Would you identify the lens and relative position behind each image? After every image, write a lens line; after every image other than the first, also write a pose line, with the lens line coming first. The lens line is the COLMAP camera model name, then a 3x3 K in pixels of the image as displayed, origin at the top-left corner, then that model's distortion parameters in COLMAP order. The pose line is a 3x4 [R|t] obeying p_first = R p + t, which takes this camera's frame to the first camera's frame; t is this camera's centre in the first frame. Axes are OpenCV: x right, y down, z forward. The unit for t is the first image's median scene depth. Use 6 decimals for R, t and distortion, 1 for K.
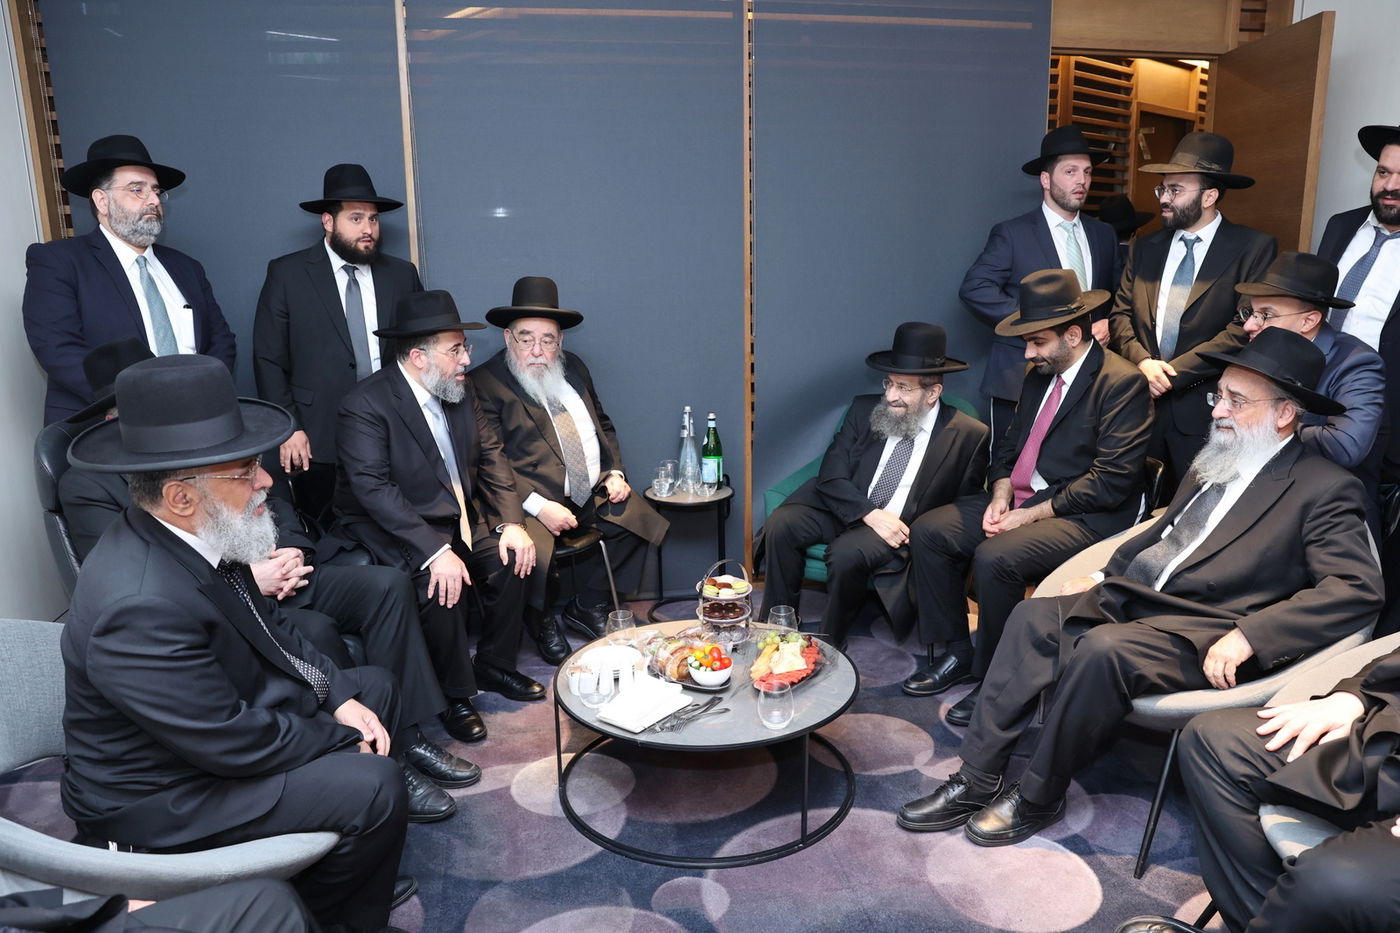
lens RADIAL K [[991.4, 0, 700.0], [0, 991.4, 466.5], [0, 0, 1]] dist [-0.116208, 0.082665]
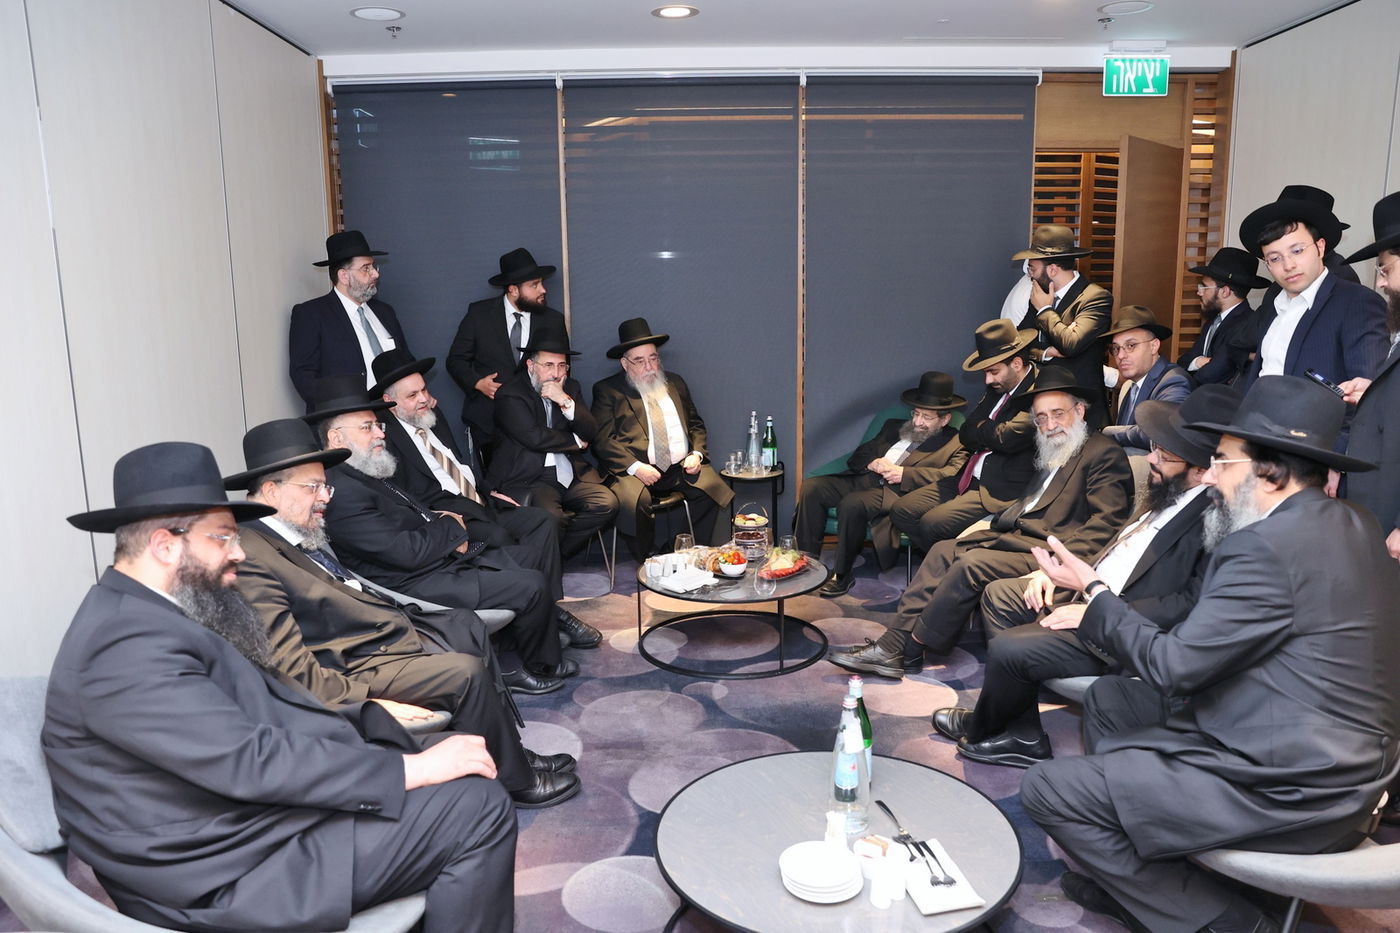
lens RADIAL K [[1010.2, 0, 700.0], [0, 1010.2, 466.5], [0, 0, 1]] dist [-0.073444, 0.001290]
pose [[0.987332, 0.030732, -0.155661, 0.192456], [-0.035780, 0.998917, -0.029735, 0.087432], [0.154579, 0.034928, 0.987363, -0.588114]]
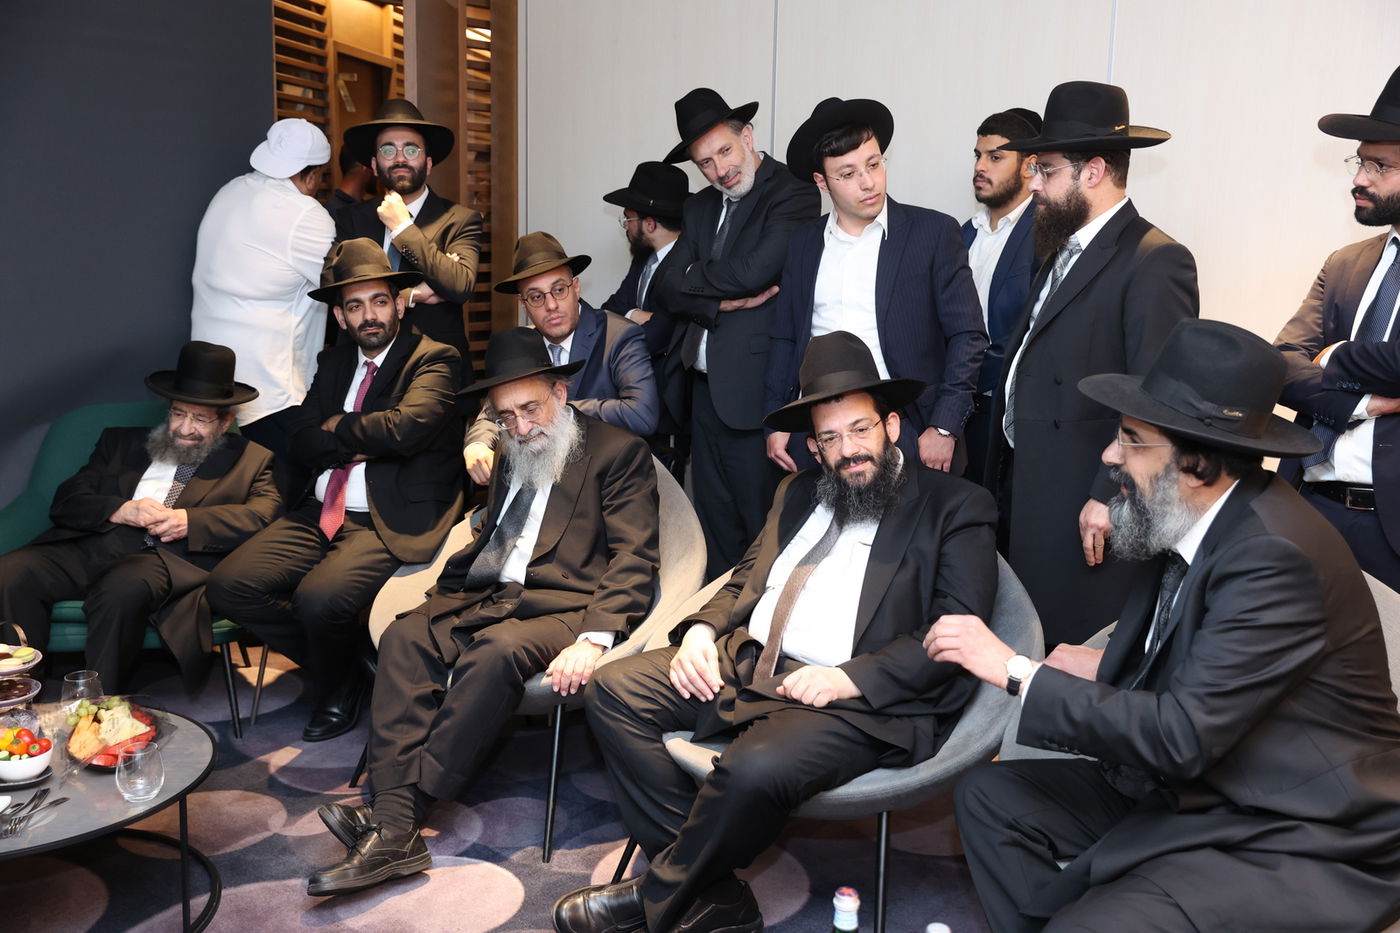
lens RADIAL K [[1377.5, 0, 700.0], [0, 1377.5, 466.5], [0, 0, 1]] dist [0.017556, 0.024167]
pose [[0.748064, -0.084021, 0.658286, -0.262643], [0.108728, 0.994066, 0.003323, 0.030437], [-0.654659, 0.069088, 0.752761, -0.160643]]
